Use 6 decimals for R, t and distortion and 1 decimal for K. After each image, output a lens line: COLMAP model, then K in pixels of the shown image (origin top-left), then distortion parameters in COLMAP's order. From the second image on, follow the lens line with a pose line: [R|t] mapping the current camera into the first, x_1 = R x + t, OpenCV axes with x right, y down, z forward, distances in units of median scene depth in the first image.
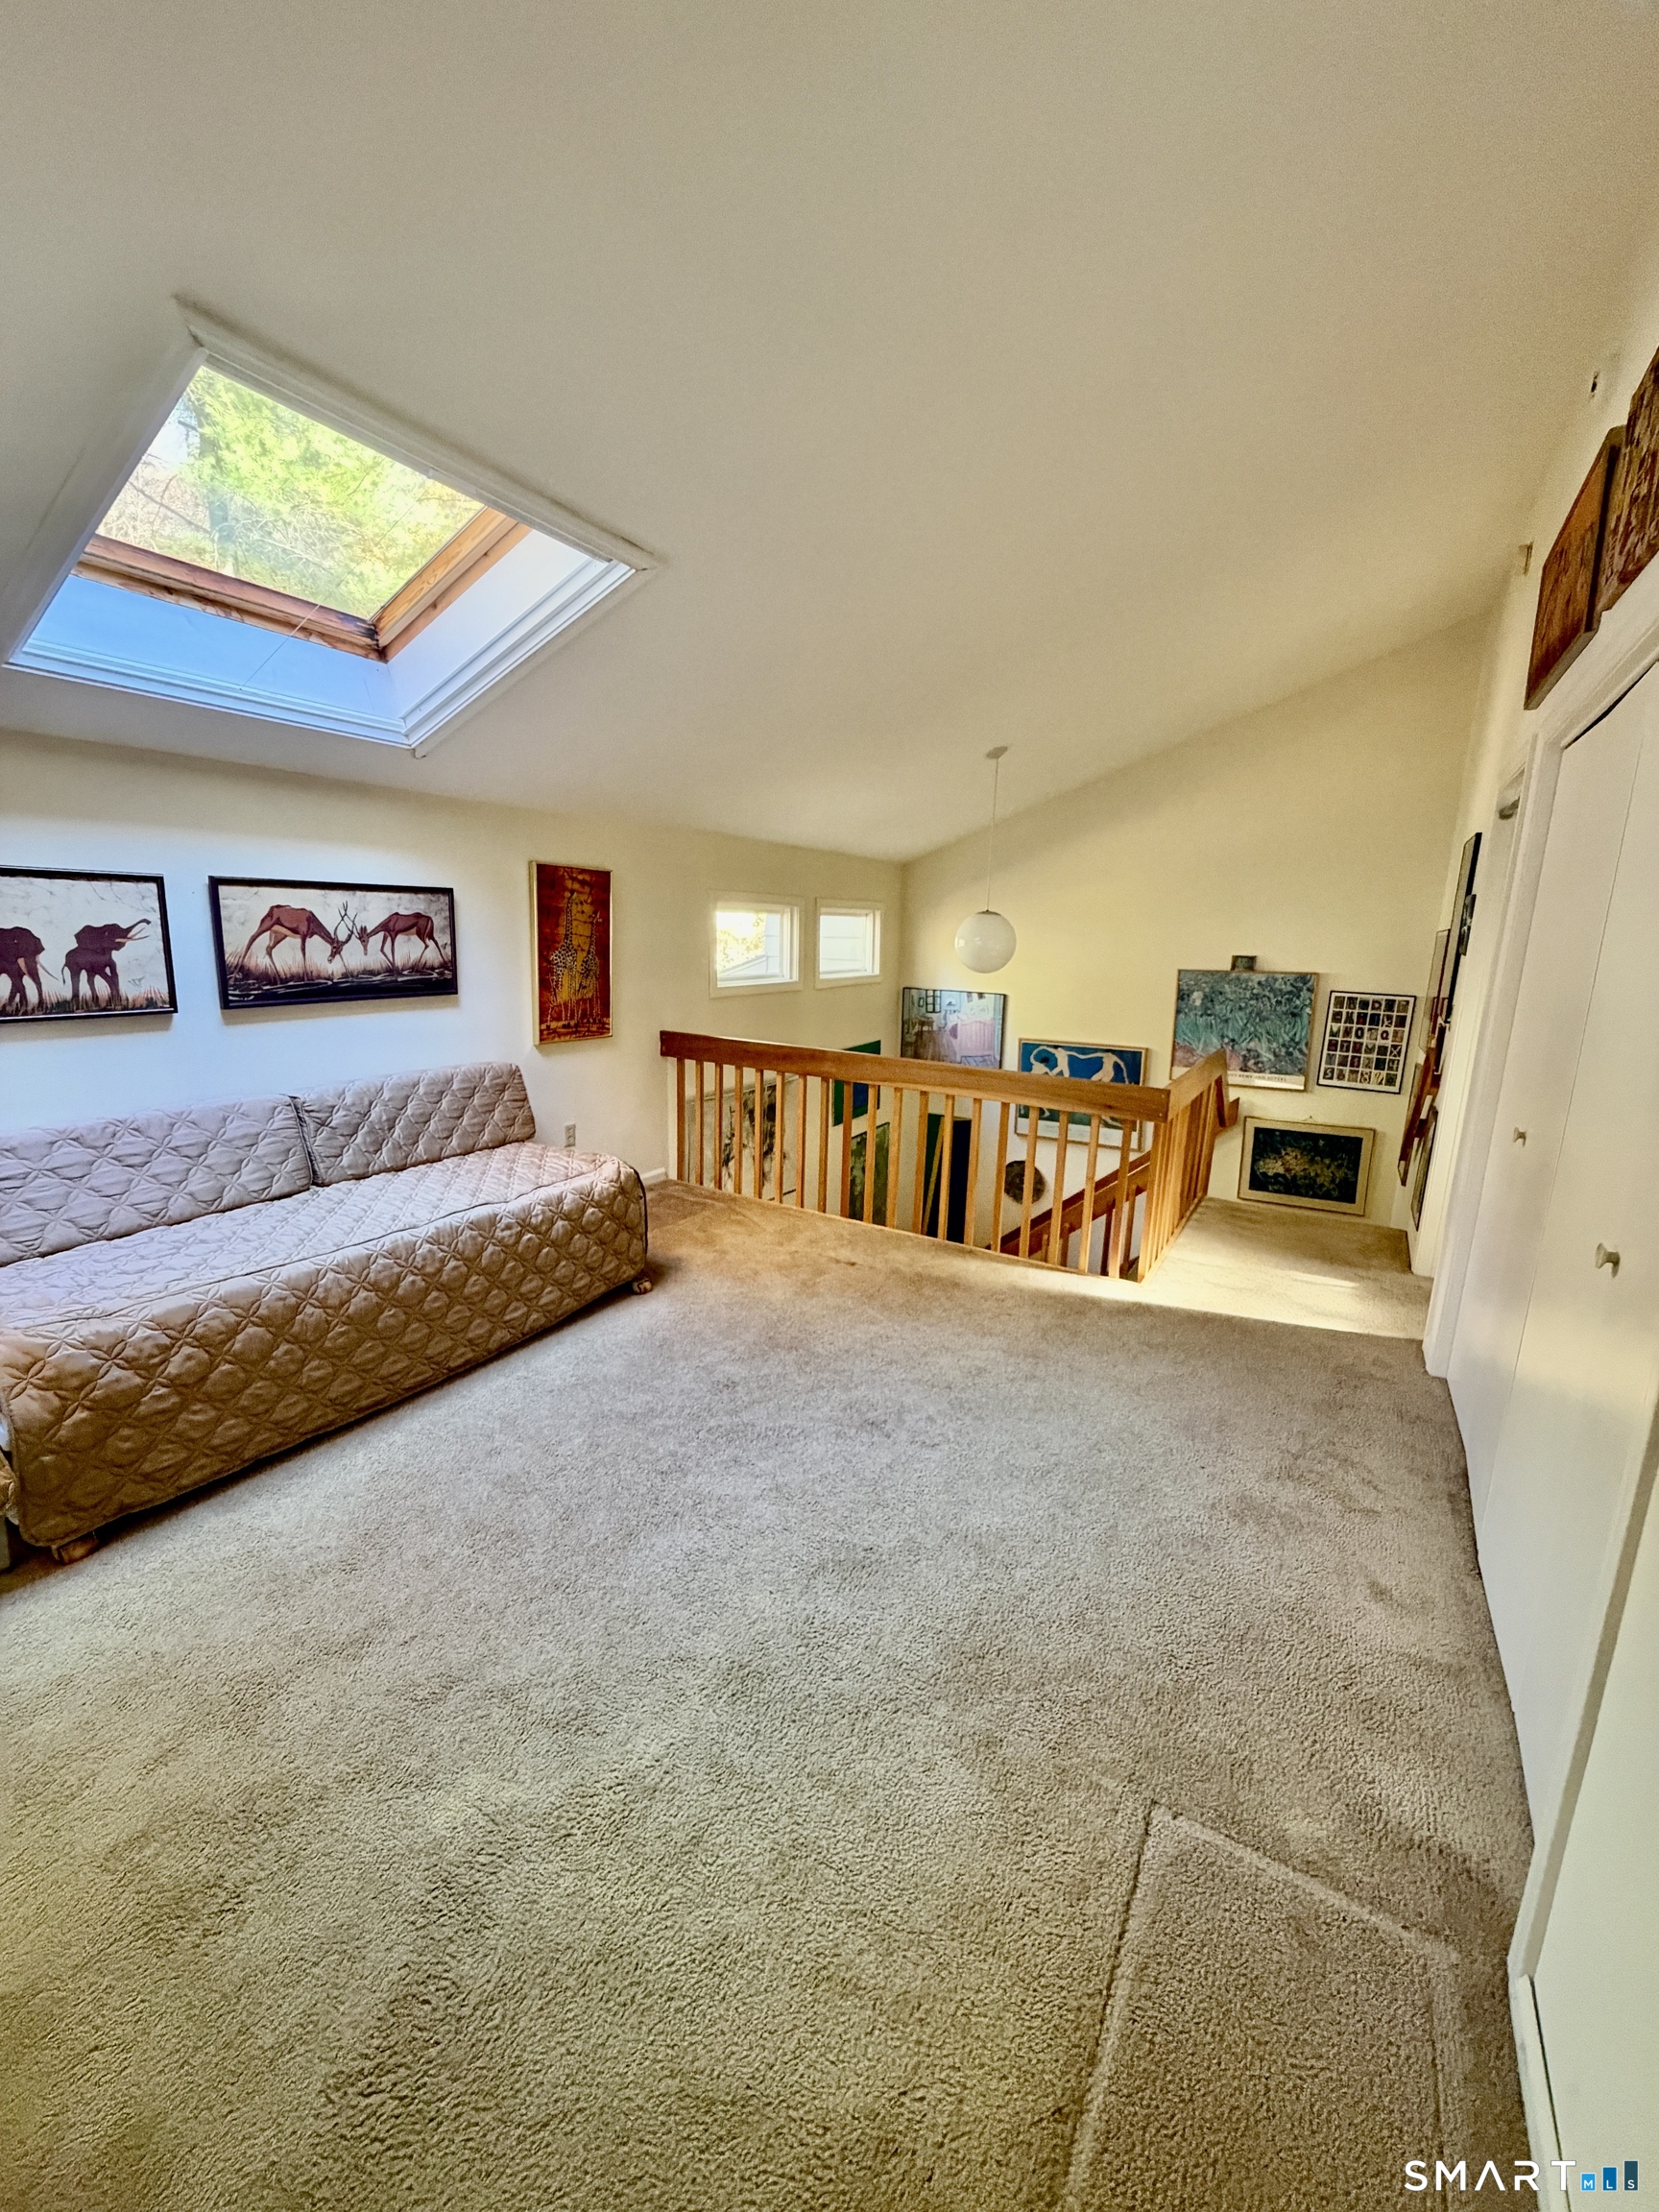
lens RADIAL K [[889.3, 0, 816.3], [0, 889.3, 1097.8], [0, 0, 1]] dist [-0.011401, -0.000487]
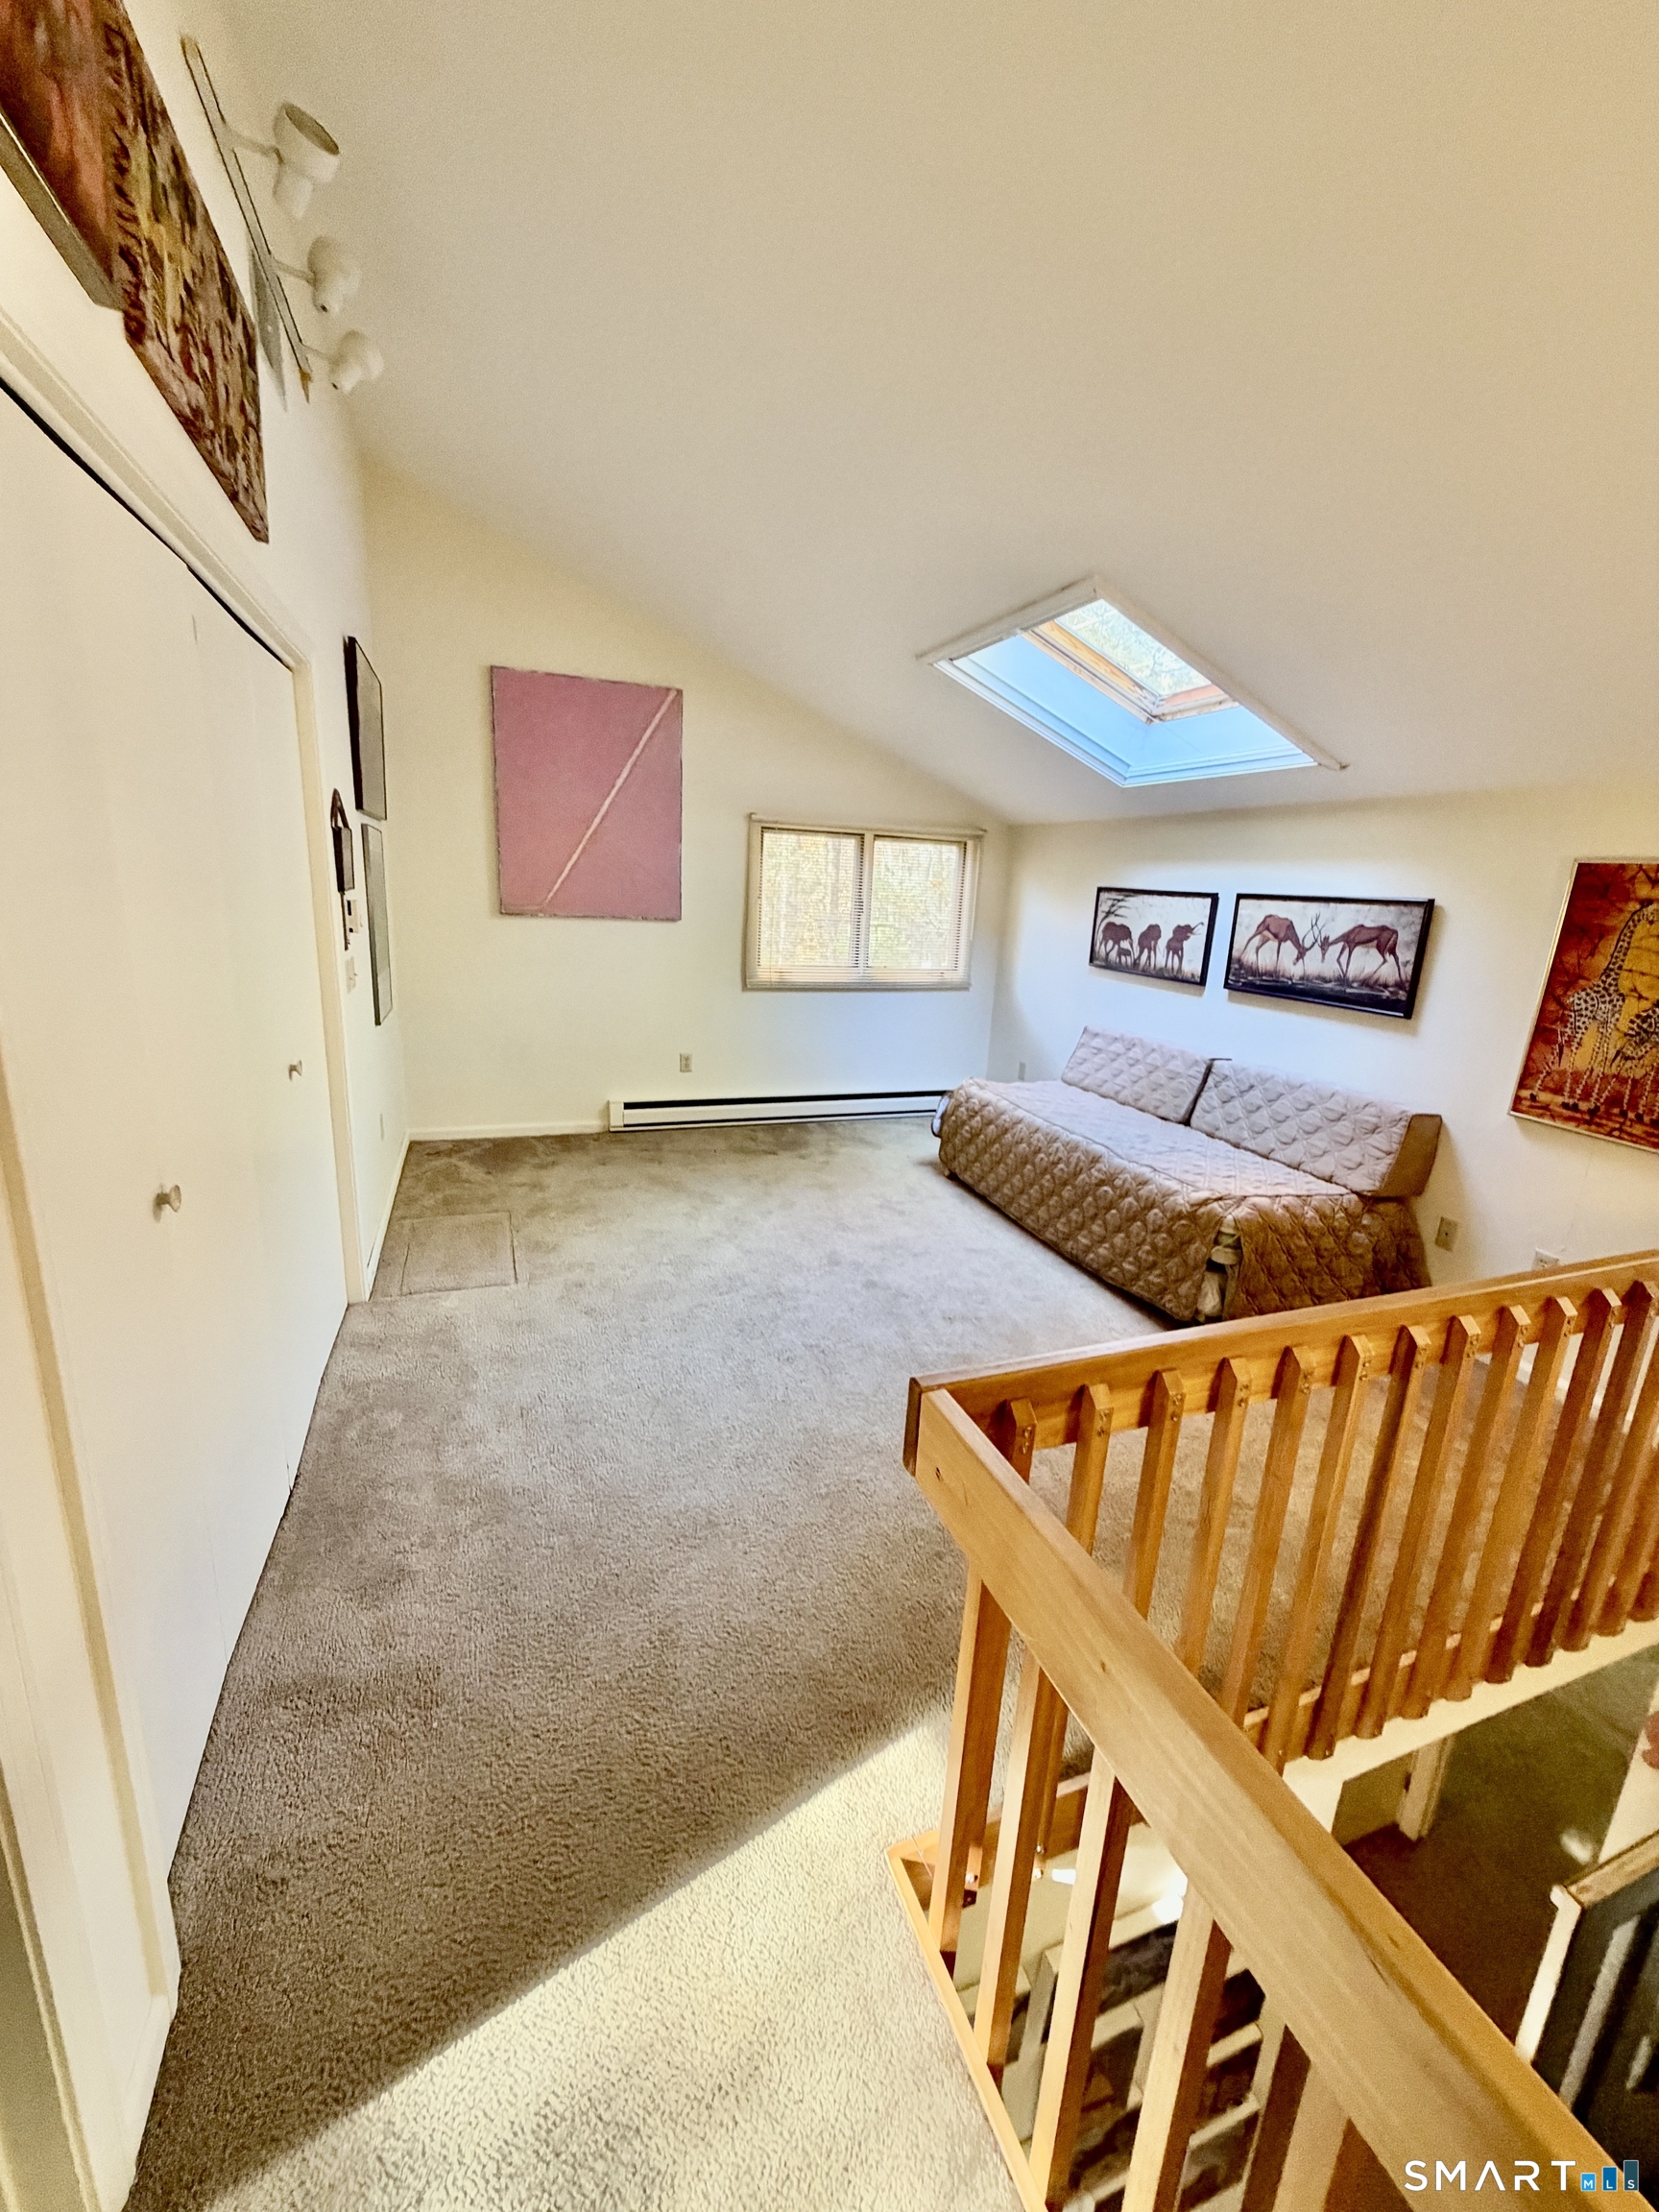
lens RADIAL K [[889.3, 0, 822.3], [0, 889.3, 1111.2], [0, 0, 1]] dist [-0.011401, -0.000487]
pose [[-0.616928, 0.133072, -0.775688, 0.681338], [-0.221571, 0.916369, 0.333429, -0.207882], [0.755186, 0.377572, -0.535849, 1.123157]]
